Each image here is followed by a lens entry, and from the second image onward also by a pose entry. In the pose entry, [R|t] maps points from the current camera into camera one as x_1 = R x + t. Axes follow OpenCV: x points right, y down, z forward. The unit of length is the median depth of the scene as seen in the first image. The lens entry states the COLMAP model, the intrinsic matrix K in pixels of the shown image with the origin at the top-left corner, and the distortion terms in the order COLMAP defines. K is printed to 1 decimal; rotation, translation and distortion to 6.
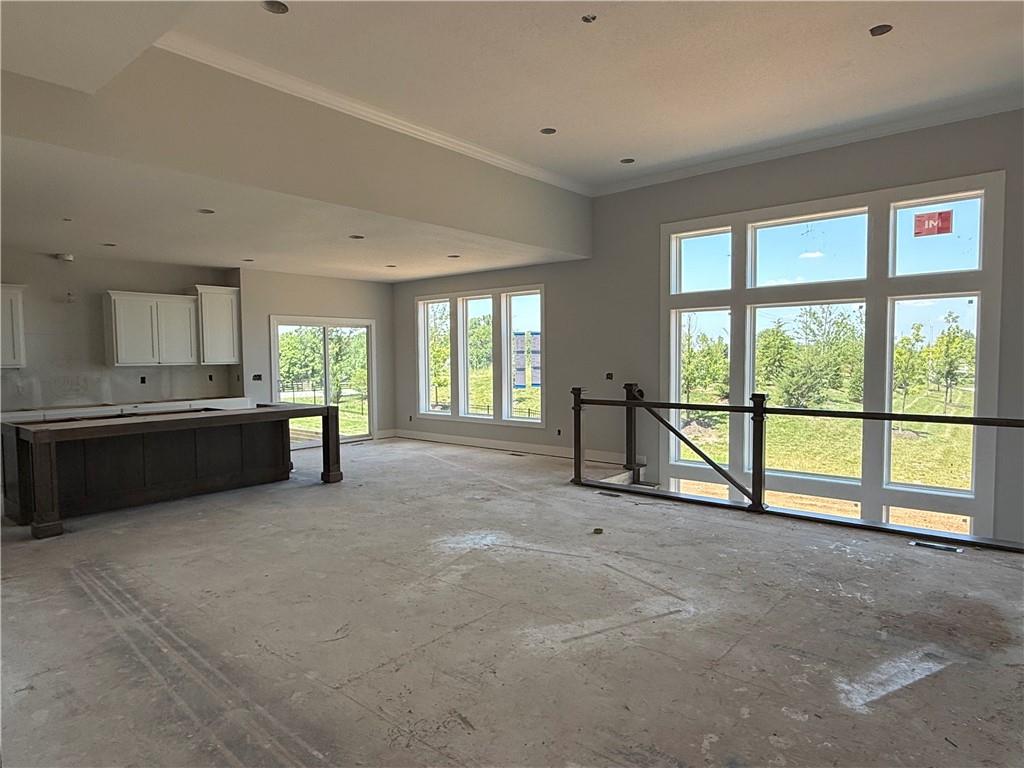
lens RADIAL K [[616.2, 0, 509.1], [0, 616.2, 391.1], [0, 0, 1]] dist [-0.002804, 0.002357]
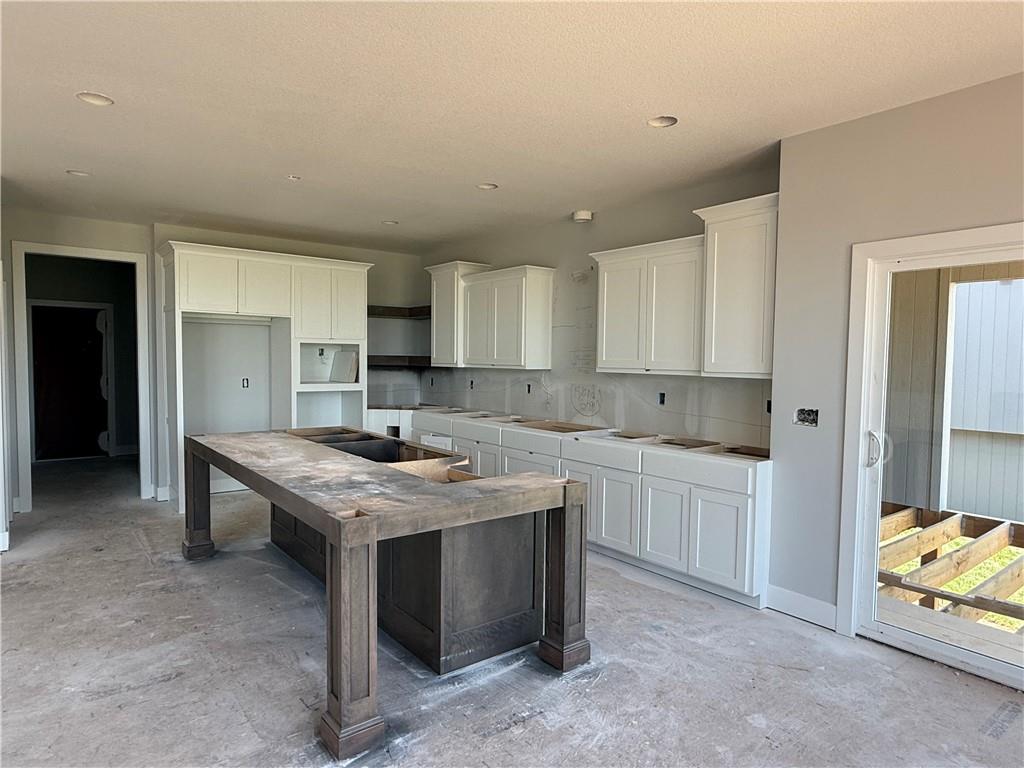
lens RADIAL K [[616.2, 0, 512.0], [0, 616.2, 389.6], [0, 0, 1]] dist [-0.002804, 0.002357]
pose [[-0.205484, 0.058490, -0.976911, 0.001348], [-0.069011, 0.994862, 0.074080, -0.073341], [0.976224, 0.082640, -0.200392, 1.205056]]
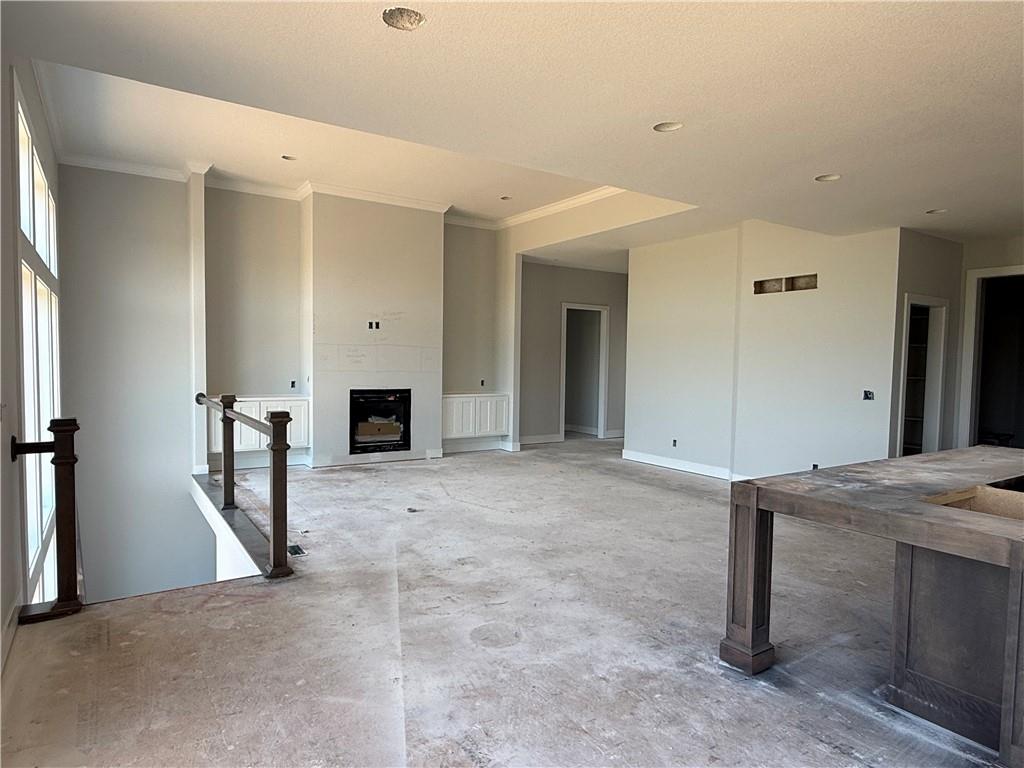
lens RADIAL K [[616.2, 0, 509.6], [0, 616.2, 386.2], [0, 0, 1]] dist [-0.002804, 0.002357]
pose [[-0.958798, -0.017032, 0.283578, -0.264801], [0.011101, 0.995192, 0.097308, -0.085448], [-0.283872, 0.096446, -0.953999, 1.511171]]
